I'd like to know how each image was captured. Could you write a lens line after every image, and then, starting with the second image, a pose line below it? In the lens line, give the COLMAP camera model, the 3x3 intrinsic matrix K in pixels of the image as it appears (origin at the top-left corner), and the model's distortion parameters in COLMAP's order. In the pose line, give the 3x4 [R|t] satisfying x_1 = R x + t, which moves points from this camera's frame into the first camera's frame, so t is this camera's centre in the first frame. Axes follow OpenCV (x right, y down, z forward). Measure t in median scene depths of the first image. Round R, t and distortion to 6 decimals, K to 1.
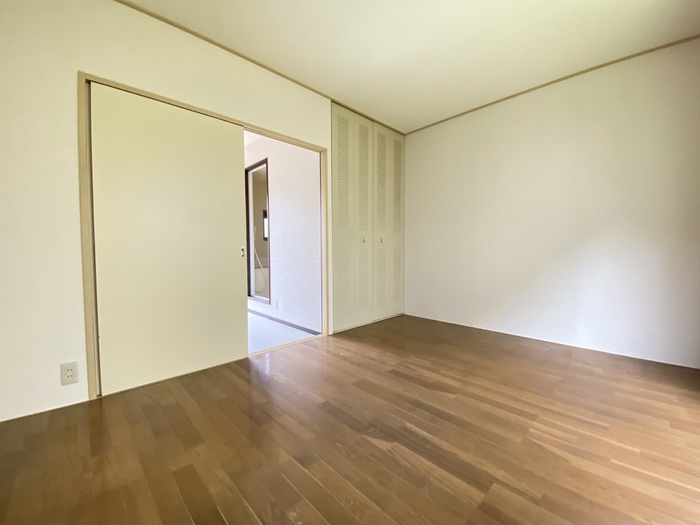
lens RADIAL K [[287.7, 0, 344.9], [0, 287.7, 261.5], [0, 0, 1]] dist [0.018710, -0.020046]
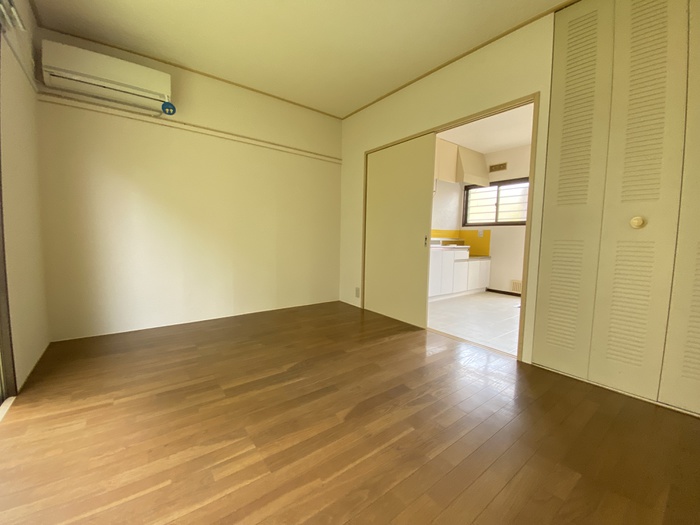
lens RADIAL K [[282.1, 0, 348.5], [0, 282.1, 260.2], [0, 0, 1]] dist [0.020816, -0.017787]
pose [[-0.109107, 0.085524, -0.990344, 1.296614], [-0.053816, 0.994323, 0.091797, -0.062267], [0.992572, 0.063312, -0.103885, 1.228153]]
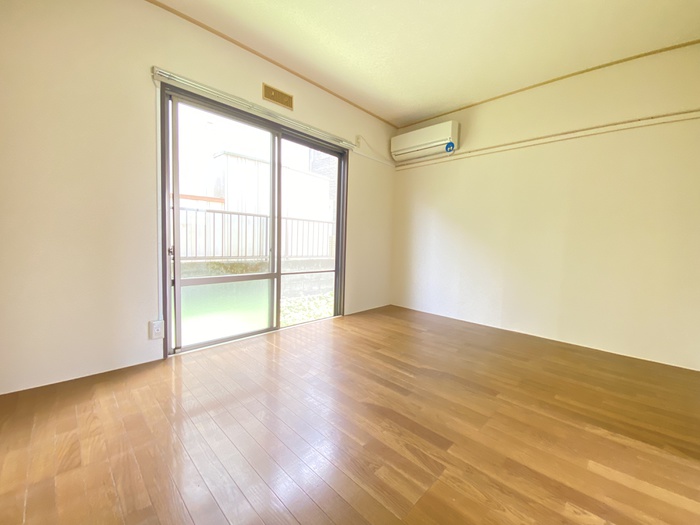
lens RADIAL K [[282.1, 0, 348.5], [0, 282.1, 260.2], [0, 0, 1]] dist [0.020816, -0.017787]
pose [[-0.999037, -0.023556, -0.037008, 0.543436], [-0.027212, 0.994451, 0.101622, -0.081989], [0.034409, 0.102531, -0.994134, 2.113033]]
